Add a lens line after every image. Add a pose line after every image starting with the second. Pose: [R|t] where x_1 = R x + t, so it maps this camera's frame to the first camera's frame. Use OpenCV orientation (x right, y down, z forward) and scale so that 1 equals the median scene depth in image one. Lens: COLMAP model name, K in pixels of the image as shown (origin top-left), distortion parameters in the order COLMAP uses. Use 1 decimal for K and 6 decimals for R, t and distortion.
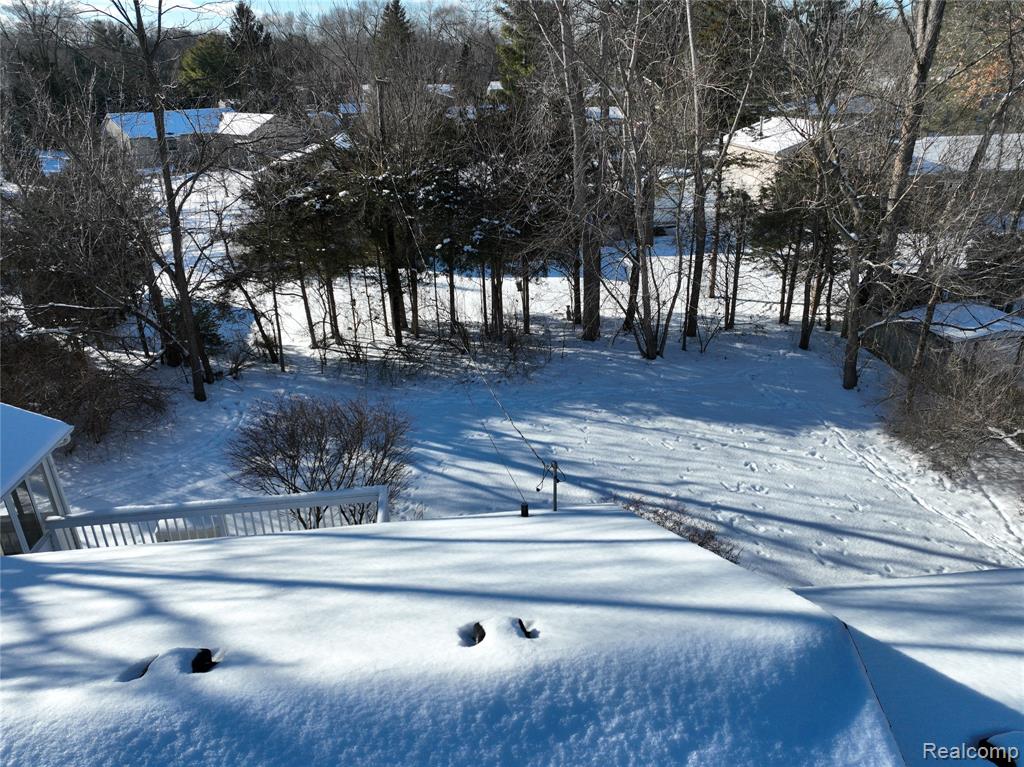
lens RADIAL K [[702.8, 0, 512.2], [0, 702.8, 383.3], [0, 0, 1]] dist [0.001263, 0.002055]
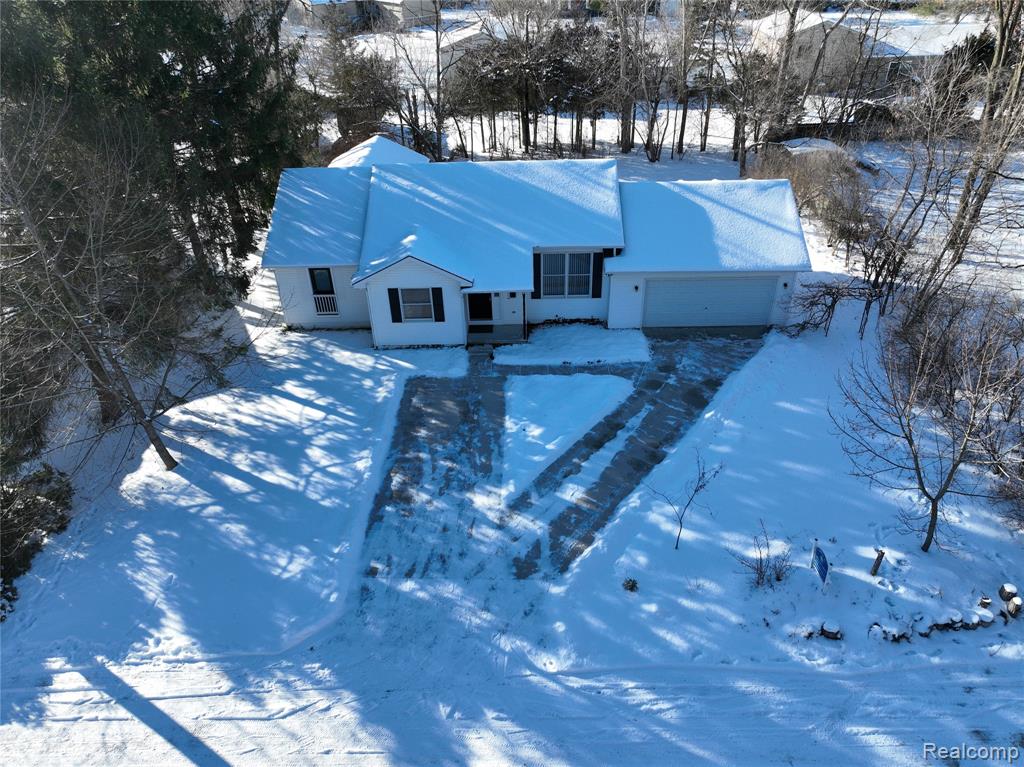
lens RADIAL K [[702.8, 0, 513.6], [0, 702.8, 384.1], [0, 0, 1]] dist [0.001263, 0.002055]
pose [[0.991774, 0.072759, -0.105309, 0.054313], [-0.051803, 0.980500, 0.189569, 0.205028], [0.117049, -0.182555, 0.976204, -1.016798]]
